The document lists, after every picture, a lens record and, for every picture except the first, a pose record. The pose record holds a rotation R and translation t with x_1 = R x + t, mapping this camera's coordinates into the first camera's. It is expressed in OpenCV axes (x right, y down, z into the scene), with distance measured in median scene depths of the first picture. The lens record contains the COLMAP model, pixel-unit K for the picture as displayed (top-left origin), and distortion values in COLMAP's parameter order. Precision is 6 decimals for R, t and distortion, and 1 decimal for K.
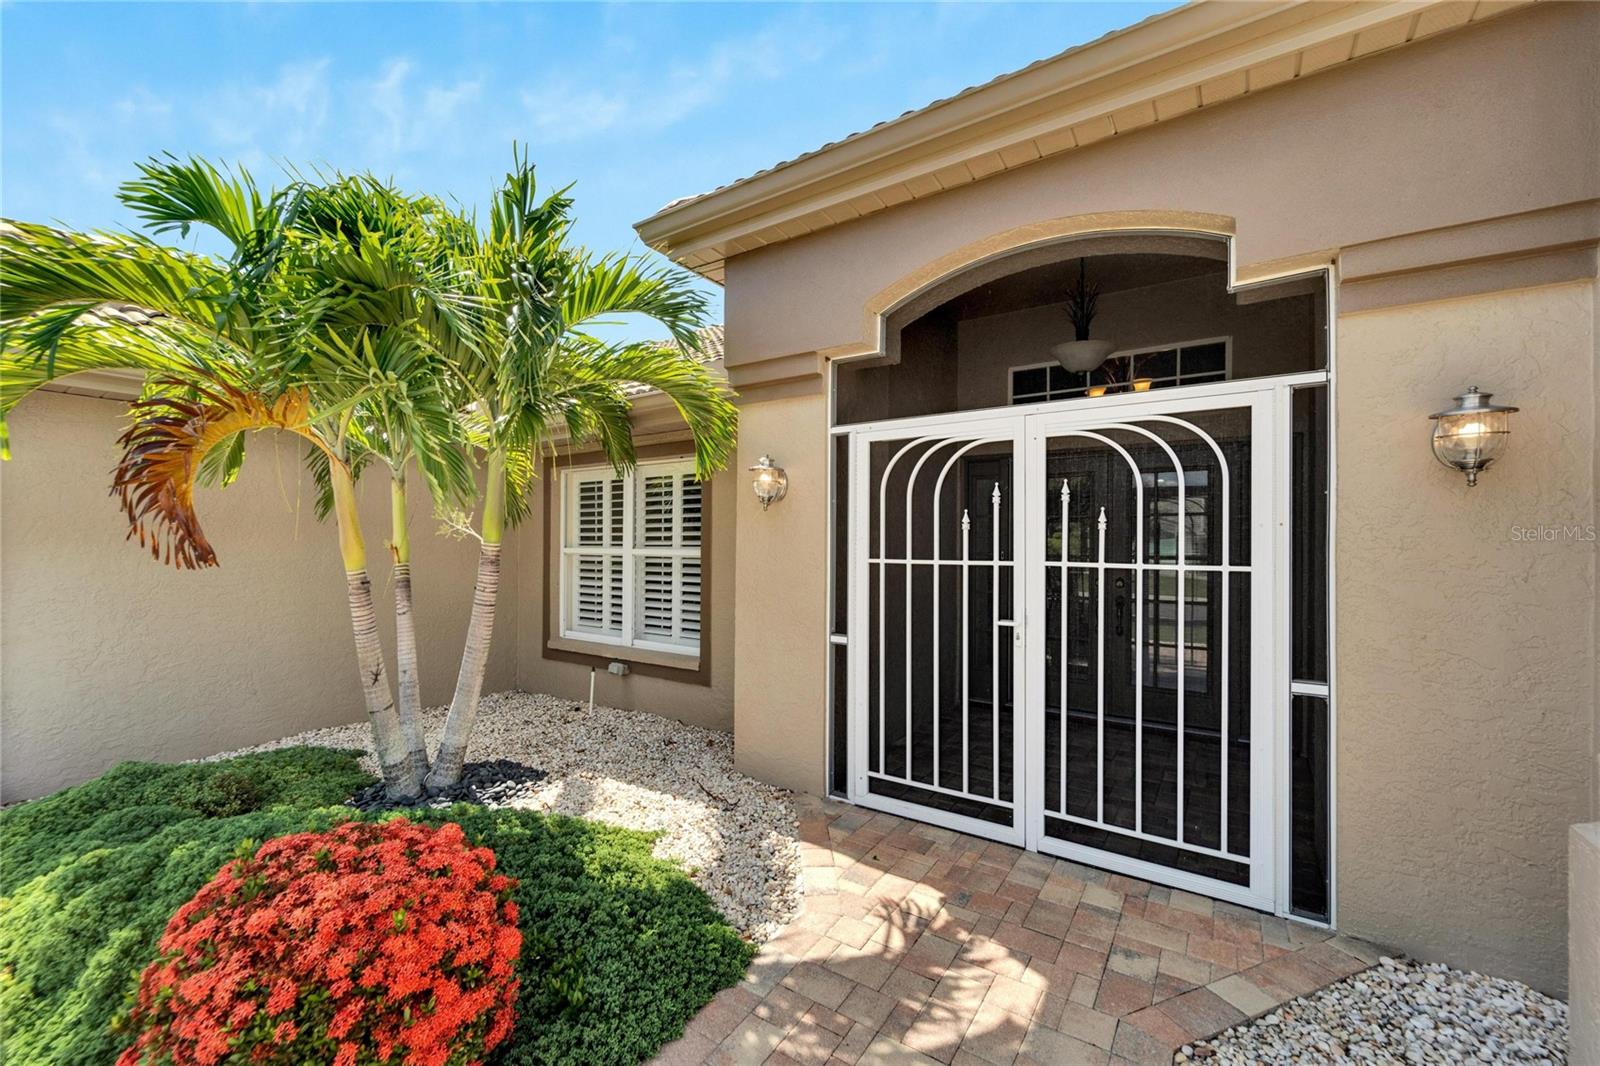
lens RADIAL K [[650.2, 0, 796.5], [0, 650.2, 534.3], [0, 0, 1]] dist [0.005096, -0.000367]
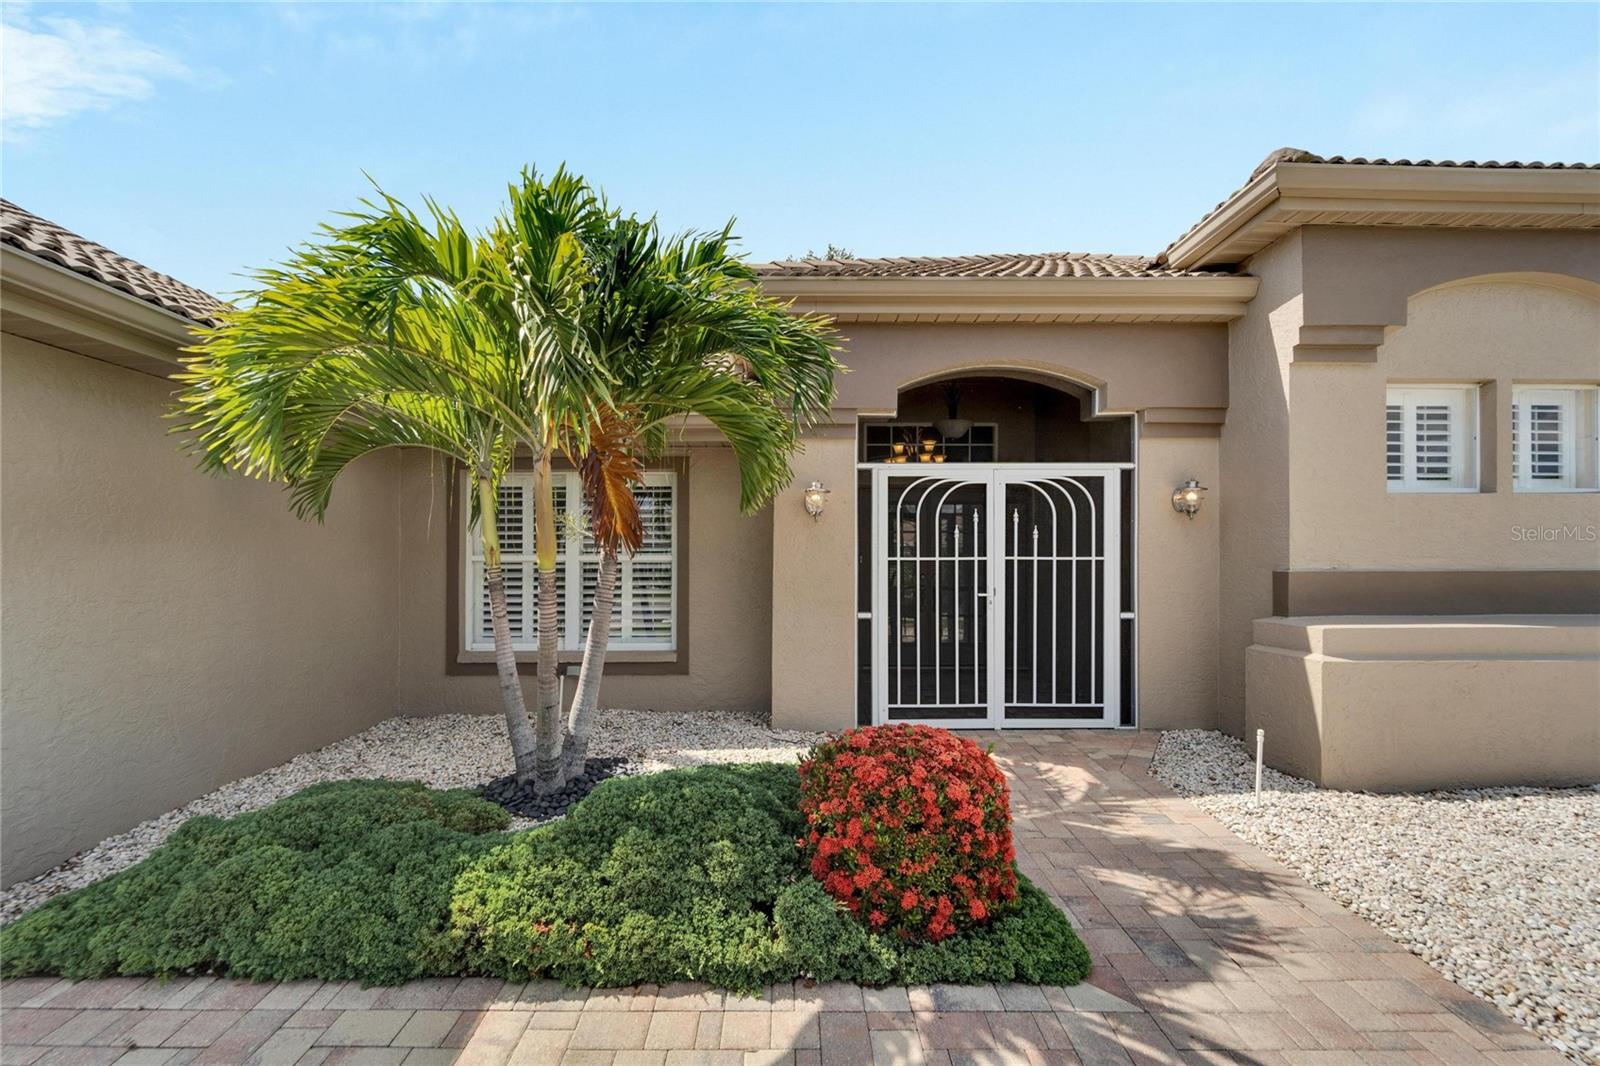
lens RADIAL K [[650.2, 0, 793.9], [0, 650.2, 547.6], [0, 0, 1]] dist [0.005096, -0.000367]
pose [[0.820998, 0.004669, 0.570913, -0.991383], [-0.000830, 0.999975, -0.006986, 0.029405], [-0.570931, 0.005262, 0.820981, -0.074648]]
